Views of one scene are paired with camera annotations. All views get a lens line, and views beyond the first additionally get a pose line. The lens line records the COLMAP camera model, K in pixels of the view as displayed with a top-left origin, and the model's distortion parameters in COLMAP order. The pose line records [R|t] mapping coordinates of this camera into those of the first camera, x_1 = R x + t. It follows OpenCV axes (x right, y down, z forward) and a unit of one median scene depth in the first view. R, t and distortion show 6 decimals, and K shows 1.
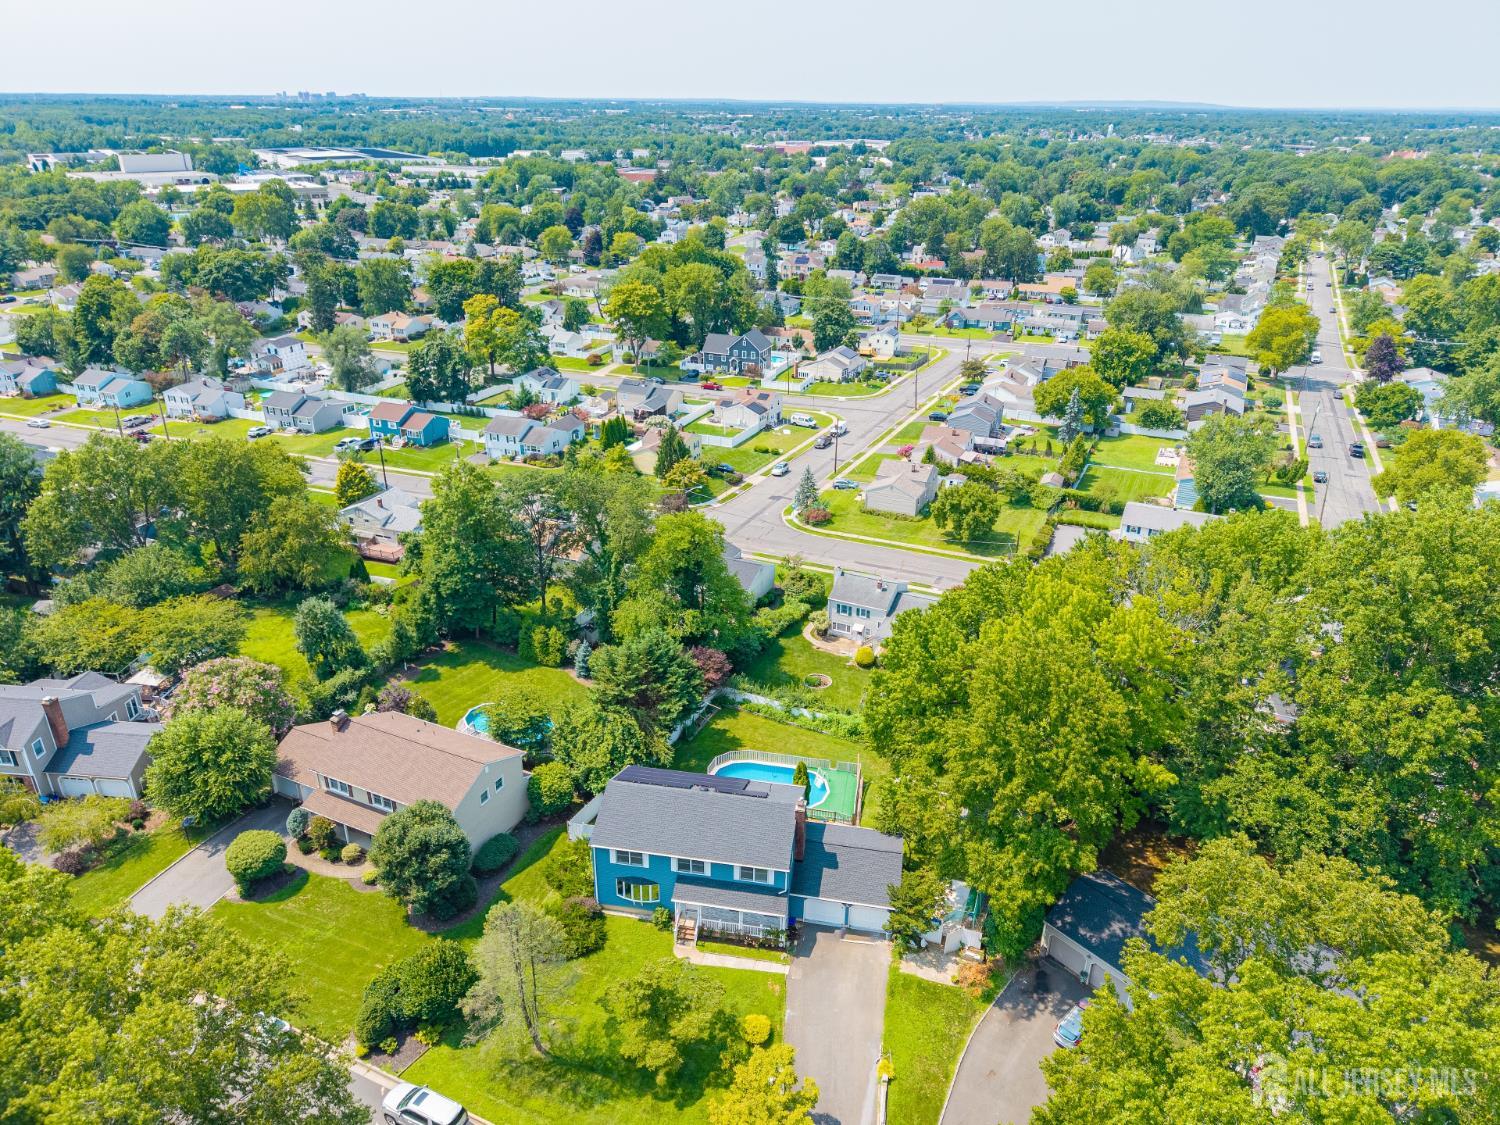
lens RADIAL K [[1001.3, 0, 750.0], [0, 1001.3, 562.5], [0, 0, 1]] dist [0.006061, -0.002577]
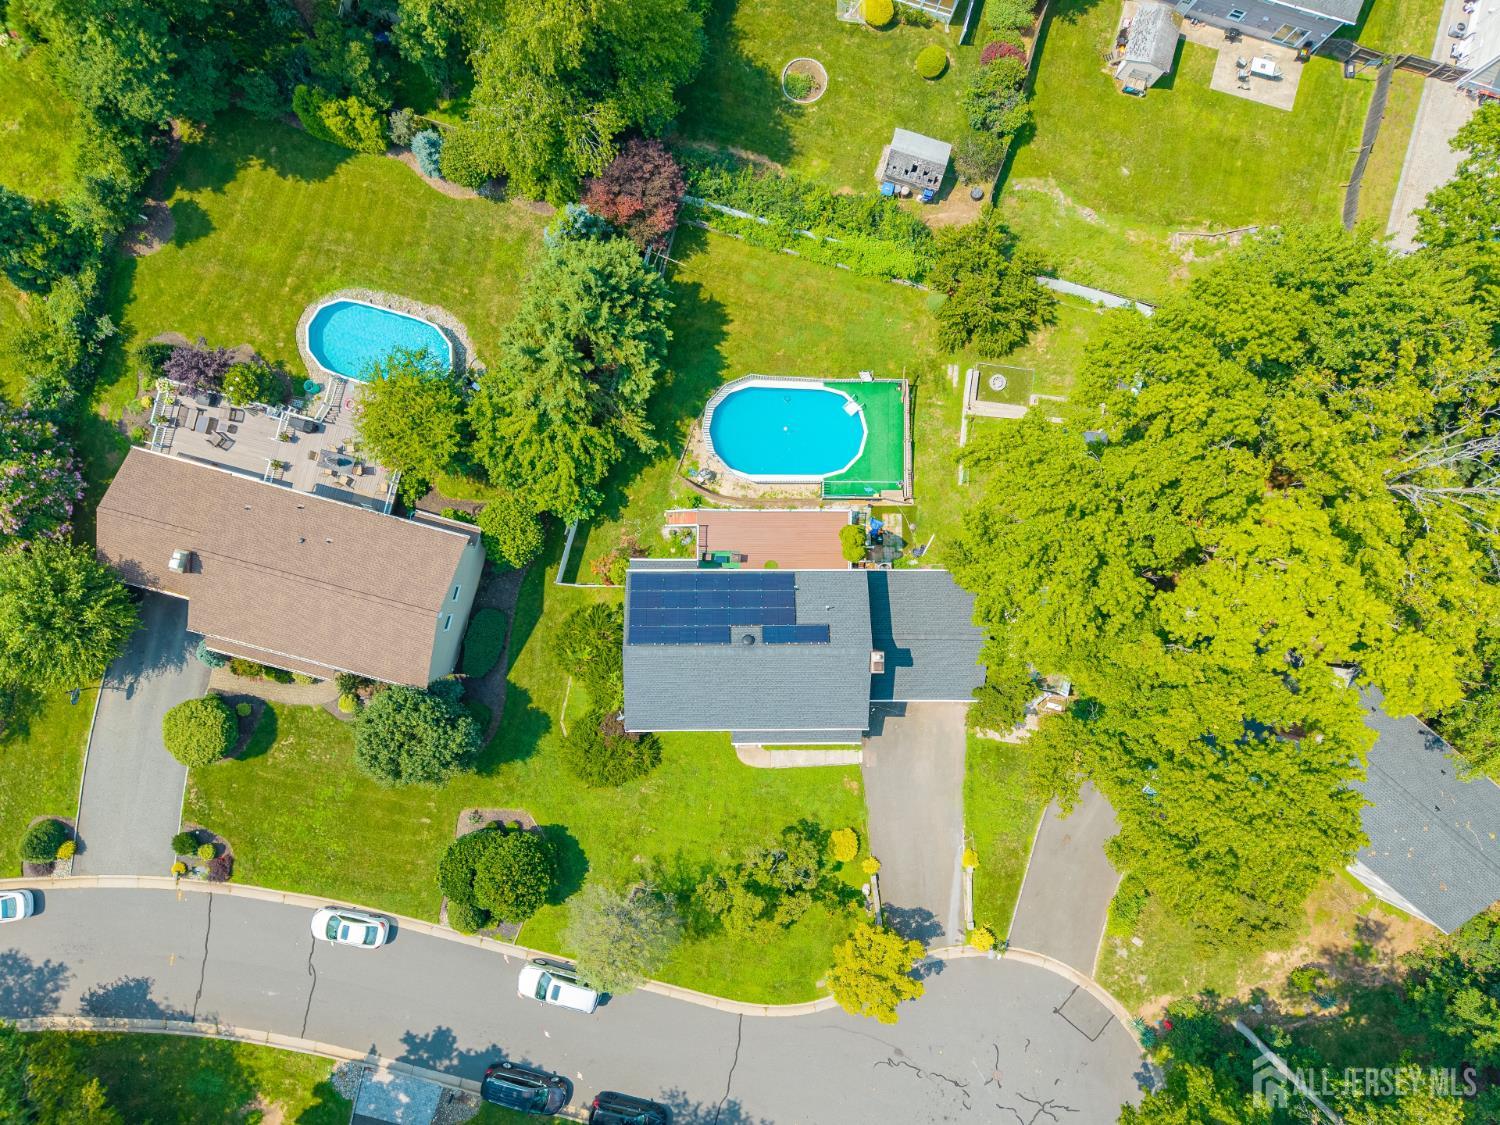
lens RADIAL K [[1001.3, 0, 750.0], [0, 1001.3, 562.5], [0, 0, 1]] dist [0.006061, -0.002577]
pose [[0.984014, -0.177034, 0.019355, -0.034933], [0.057395, 0.418135, 0.906570, -0.362448], [-0.168586, -0.890967, 0.421612, 0.535173]]
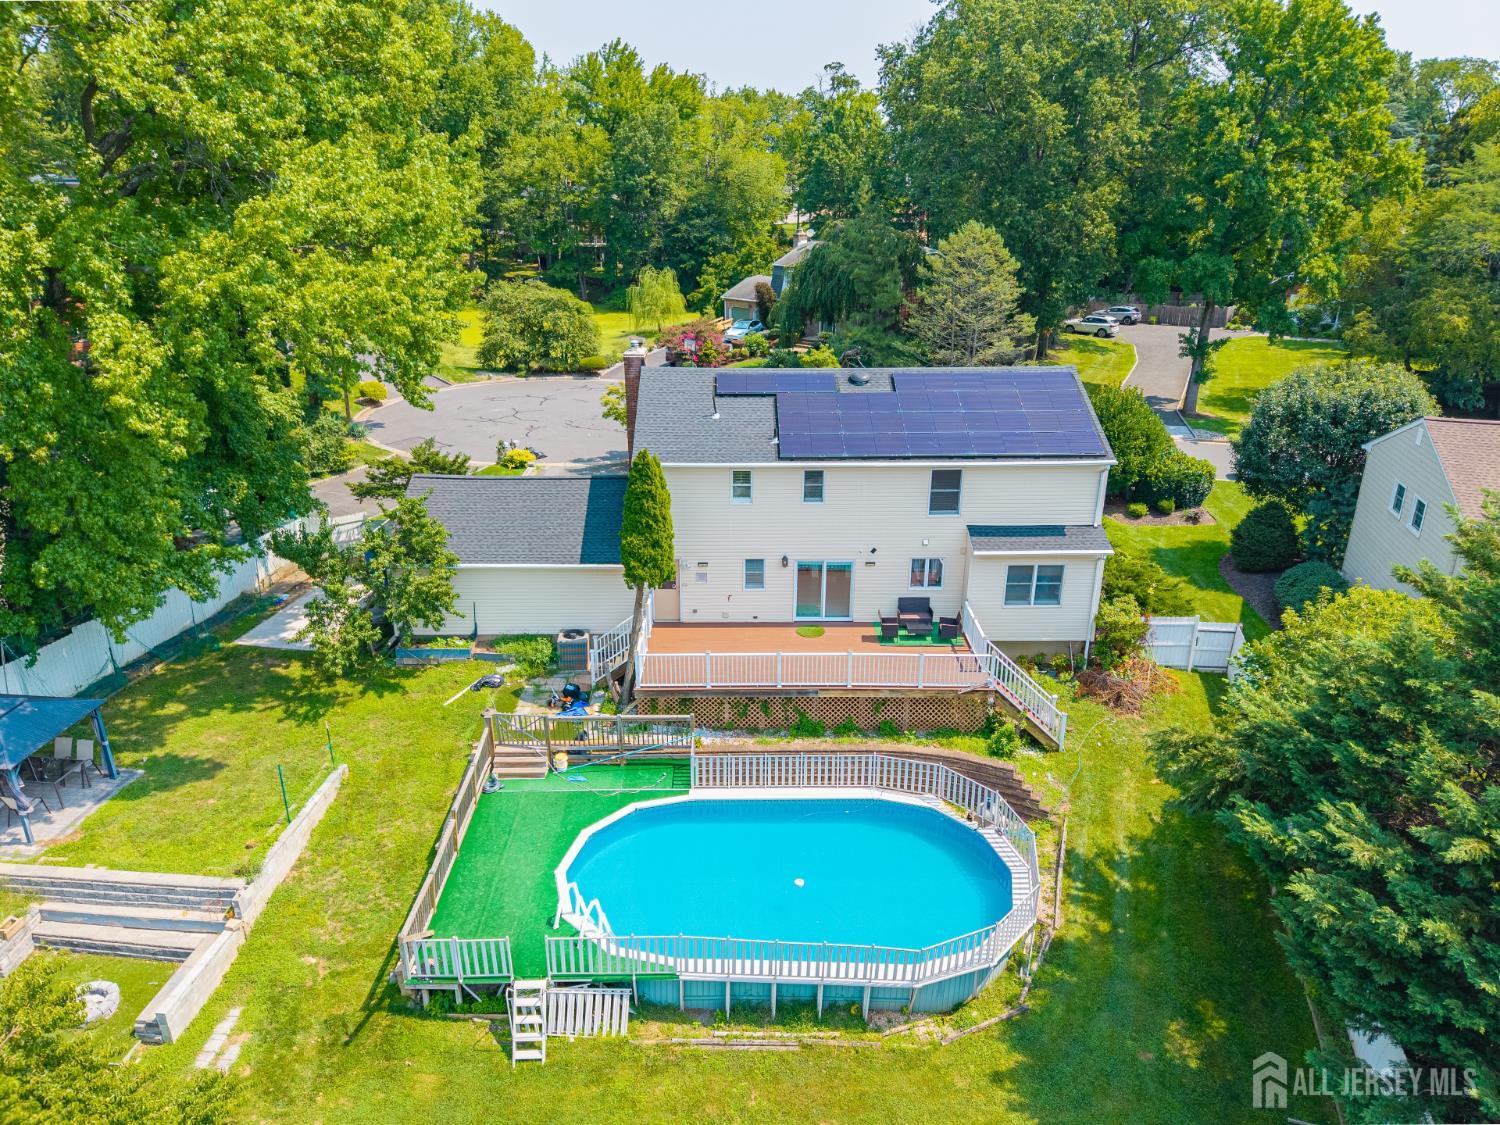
lens RADIAL K [[1051.9, 0, 750.0], [0, 1051.9, 562.5], [0, 0, 1]] dist [0.057167, -0.073285]
pose [[-0.979715, 0.051101, -0.193773, 0.068919], [-0.095857, 0.729646, 0.677073, -0.019836], [0.175985, 0.681913, -0.709947, 1.005793]]
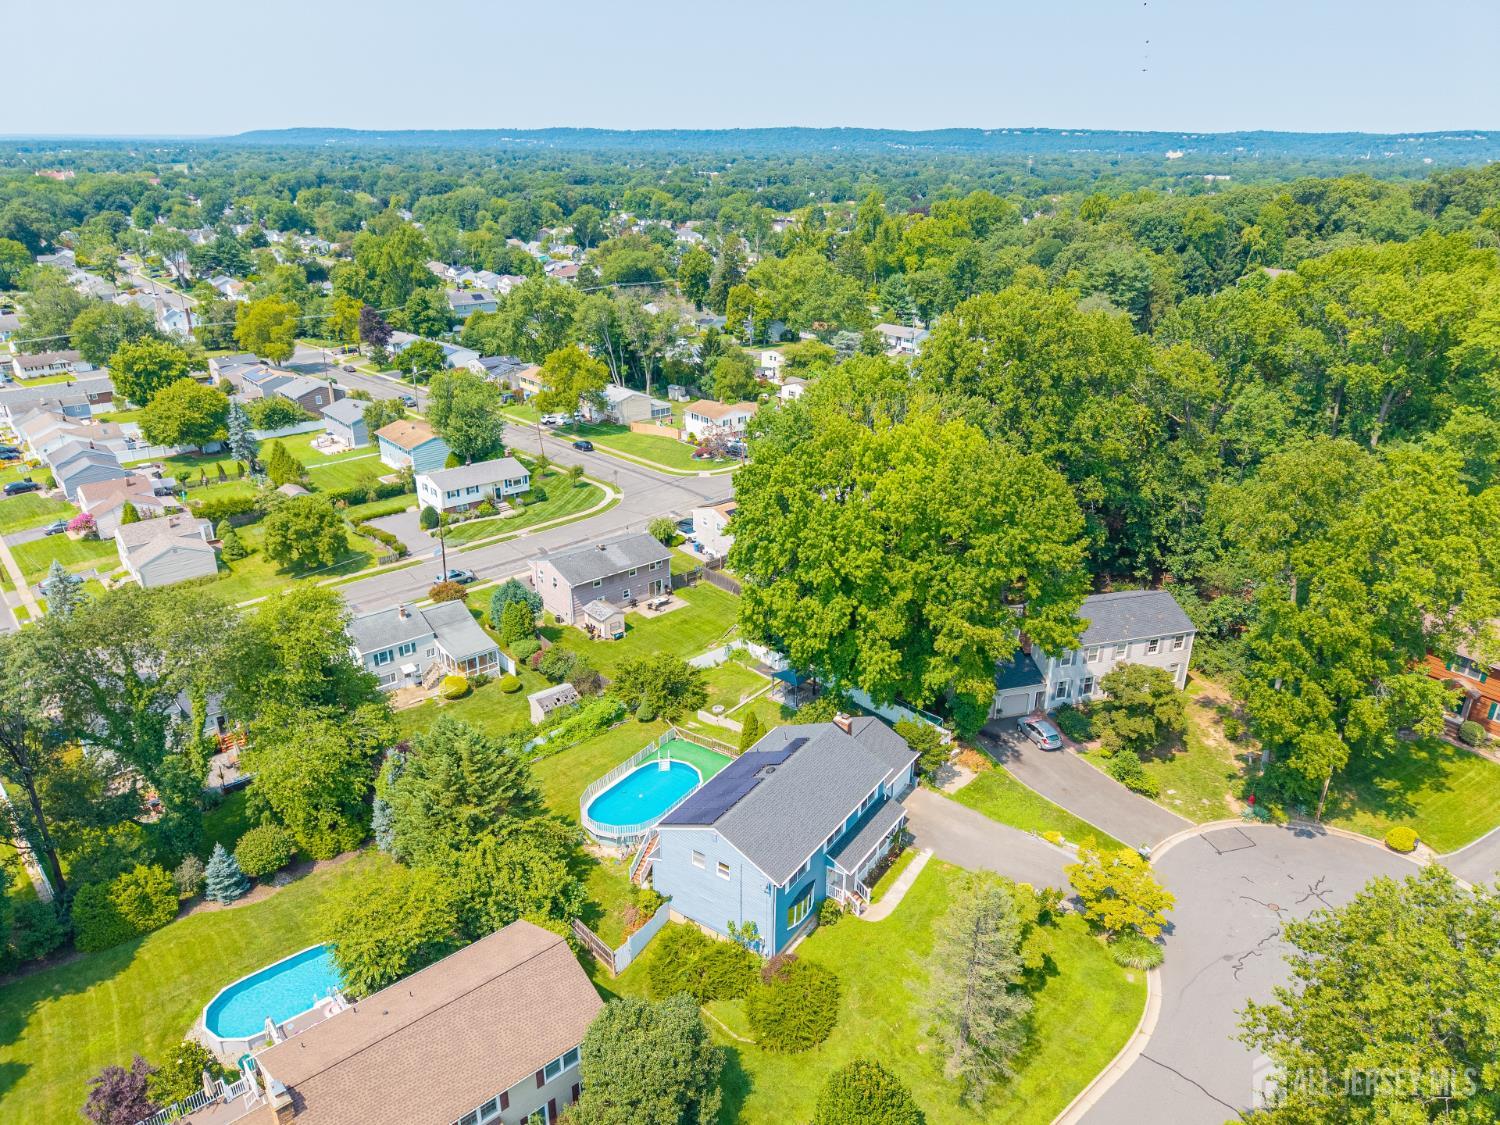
lens RADIAL K [[1001.3, 0, 750.0], [0, 1001.3, 562.5], [0, 0, 1]] dist [0.006061, -0.002577]
pose [[0.408317, -0.367237, 0.835712, -0.527269], [0.382036, 0.900221, 0.208926, -0.095450], [-0.829051, 0.233964, 0.507873, 0.384365]]
